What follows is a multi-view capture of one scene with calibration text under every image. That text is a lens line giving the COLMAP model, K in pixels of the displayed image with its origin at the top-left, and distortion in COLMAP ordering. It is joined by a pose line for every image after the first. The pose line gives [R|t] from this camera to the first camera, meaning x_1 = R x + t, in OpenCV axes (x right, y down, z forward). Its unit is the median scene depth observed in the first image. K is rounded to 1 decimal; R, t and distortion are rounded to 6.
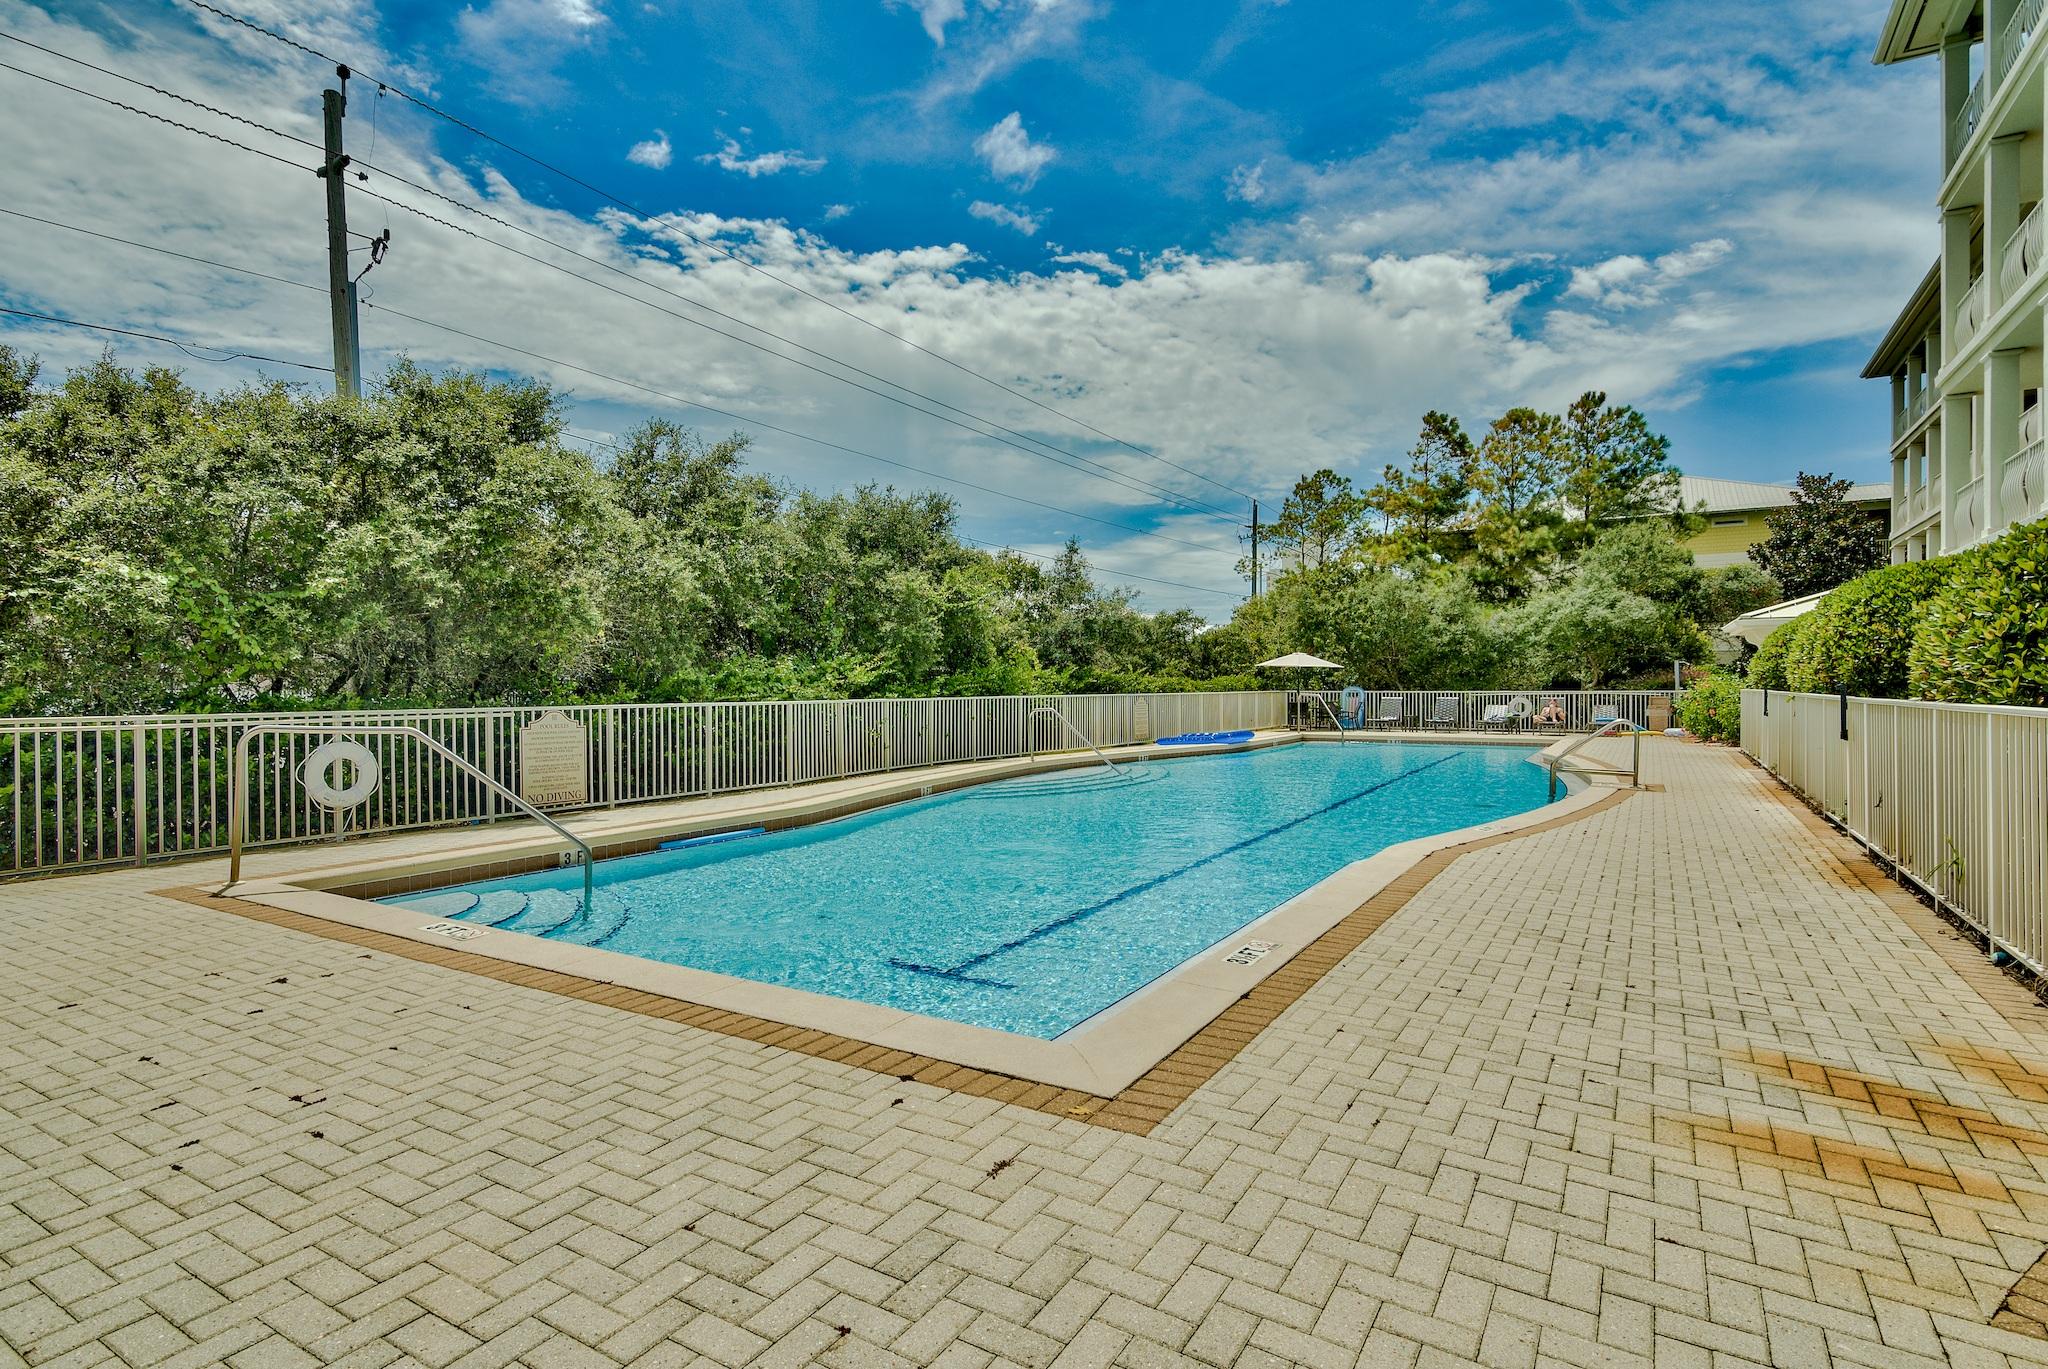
lens RADIAL K [[1017.3, 0, 1026.1], [0, 1017.3, 701.5], [0, 0, 1]] dist [-0.002223, -0.000165]
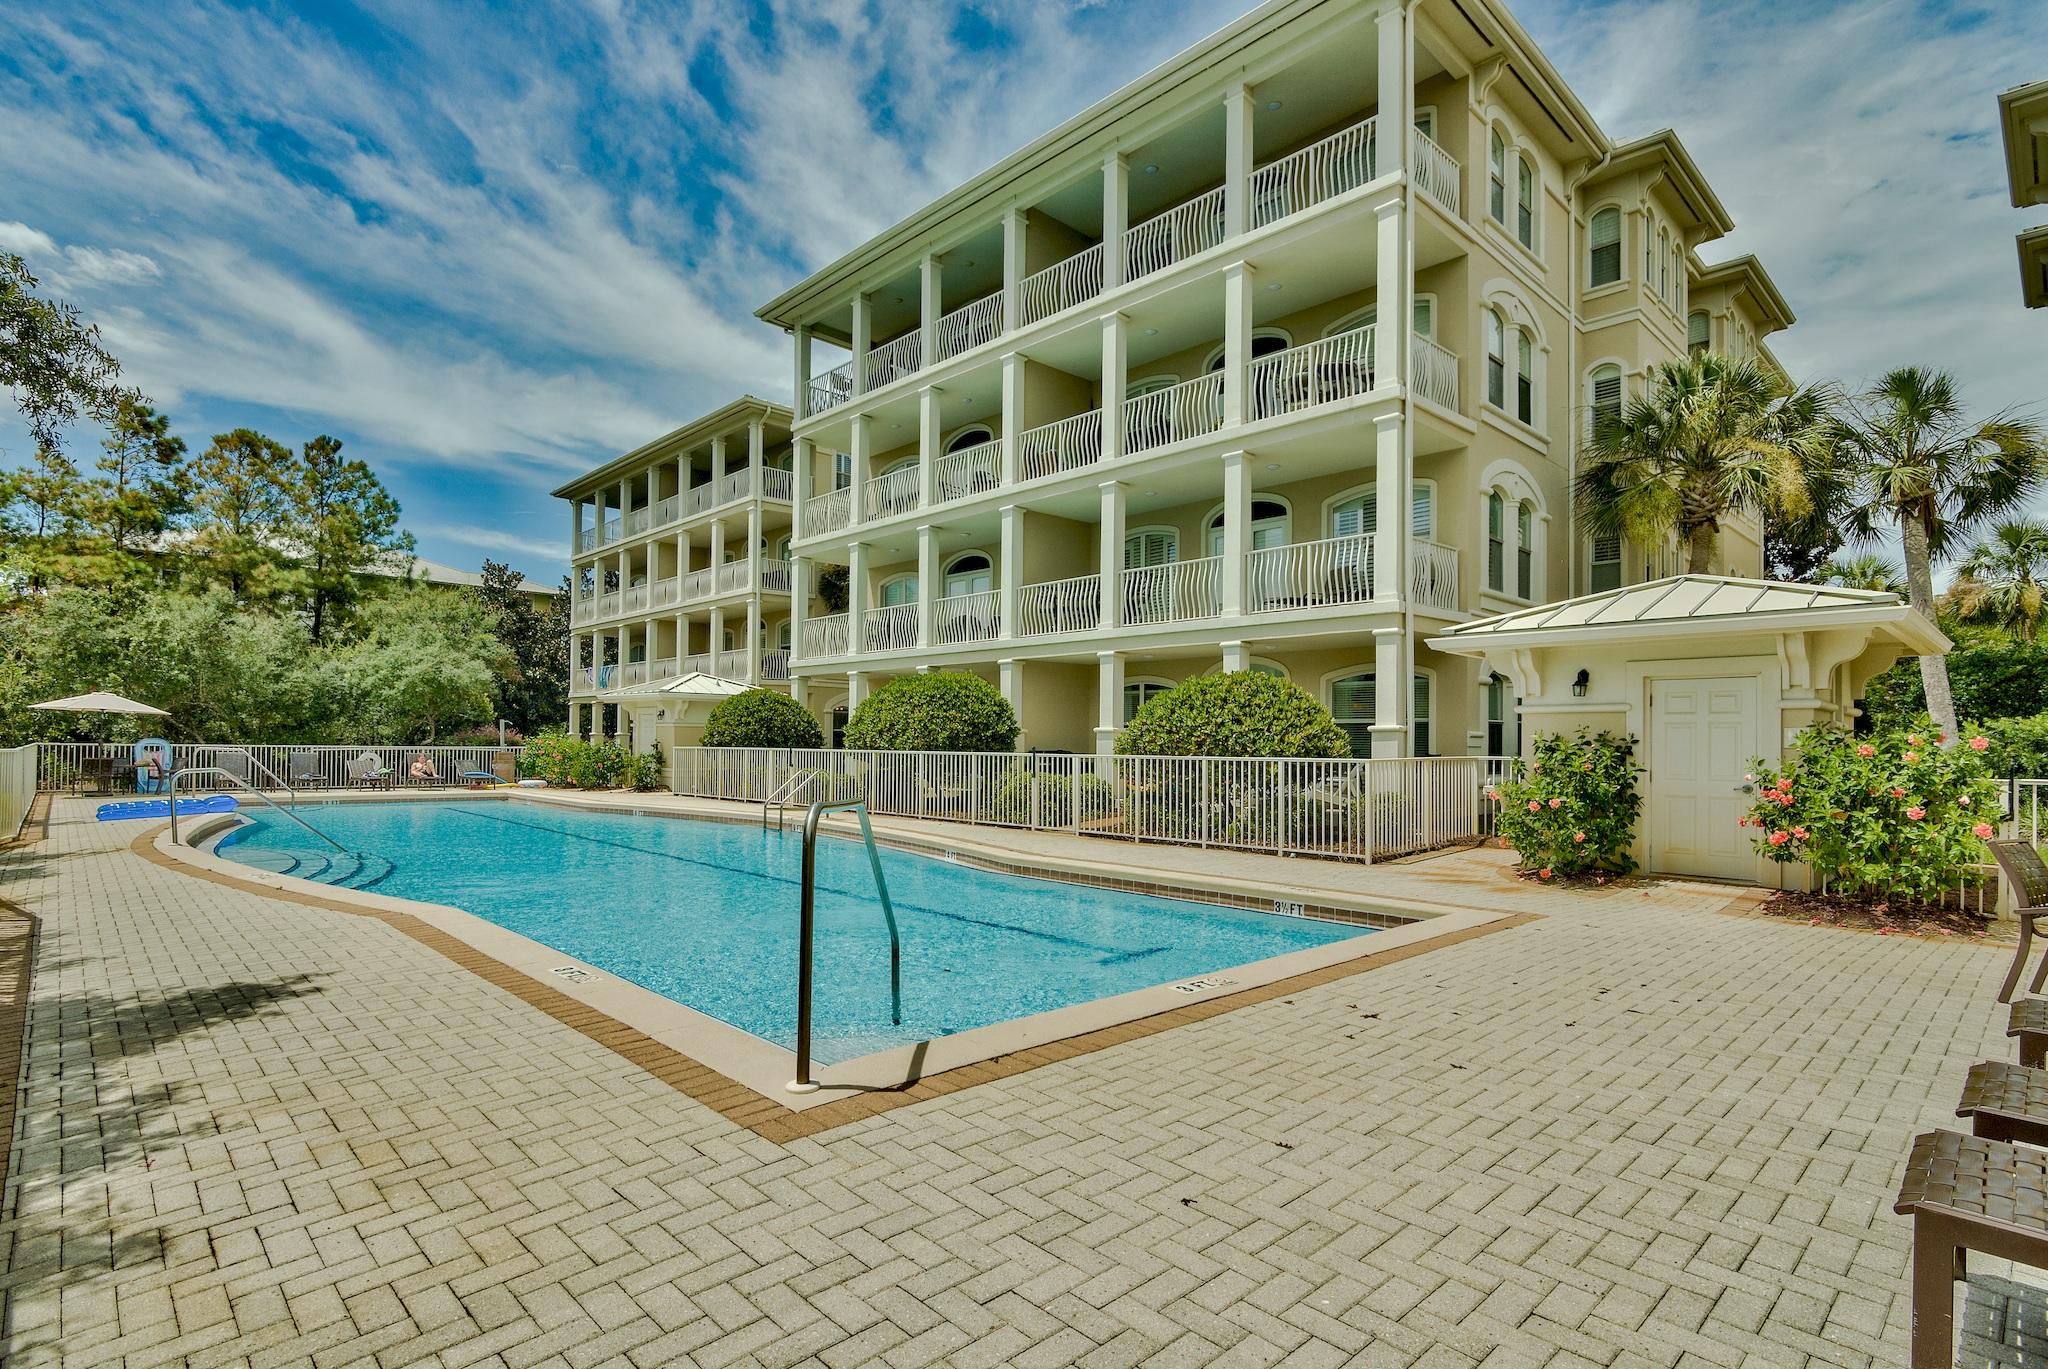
lens RADIAL K [[1017.3, 0, 1026.1], [0, 1017.3, 701.5], [0, 0, 1]] dist [-0.002223, -0.000165]
pose [[0.255658, 0.051677, 0.965385, -0.450005], [0.001214, 0.998552, -0.053774, 0.000074], [-0.966767, 0.014920, 0.255225, 0.256463]]
